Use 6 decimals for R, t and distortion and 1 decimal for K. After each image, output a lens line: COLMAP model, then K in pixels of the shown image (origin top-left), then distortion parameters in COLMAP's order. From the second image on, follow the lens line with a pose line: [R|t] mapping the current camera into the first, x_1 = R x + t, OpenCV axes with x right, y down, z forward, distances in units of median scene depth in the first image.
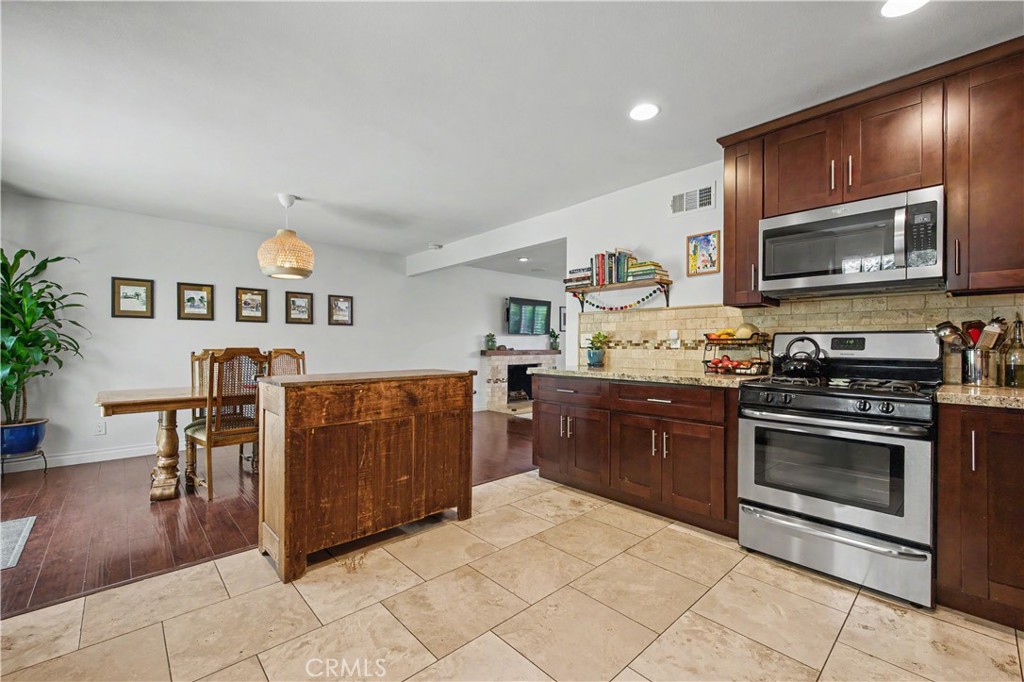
lens RADIAL K [[429.2, 0, 514.3], [0, 429.2, 343.8], [0, 0, 1]] dist [-0.000043, 0.000000]
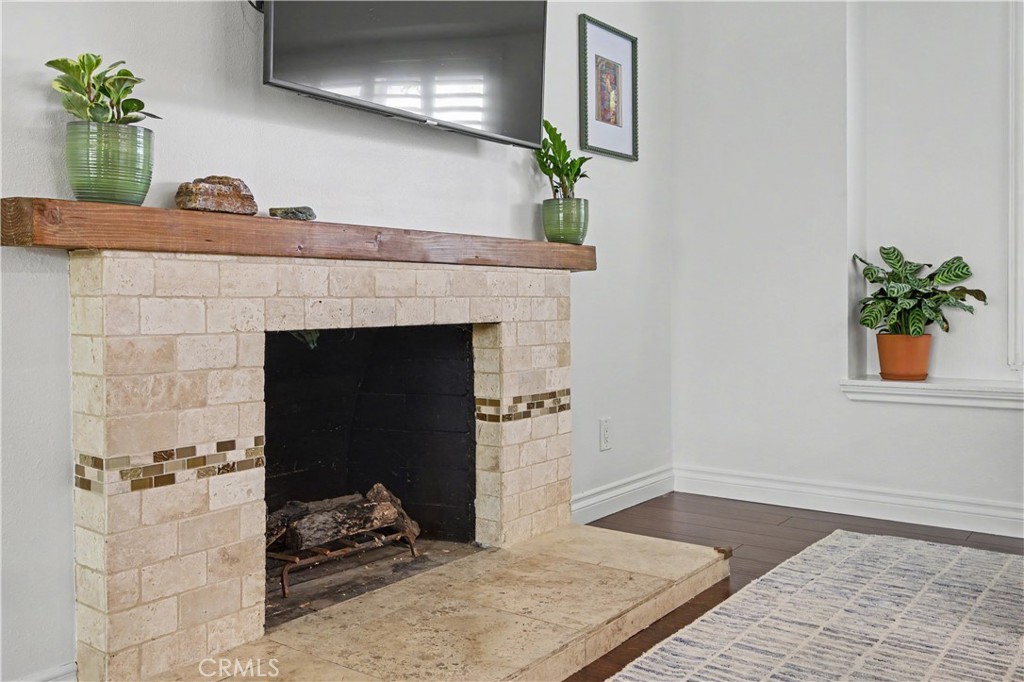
lens RADIAL K [[875.4, 0, 511.9], [0, 875.4, 341.9], [0, 0, 1]] dist [-0.004576, -0.001424]
pose [[0.983883, -0.009818, 0.178542, 0.011106], [-0.000124, 0.998454, 0.055593, 0.037251], [-0.178811, -0.054719, 0.982361, 0.724338]]
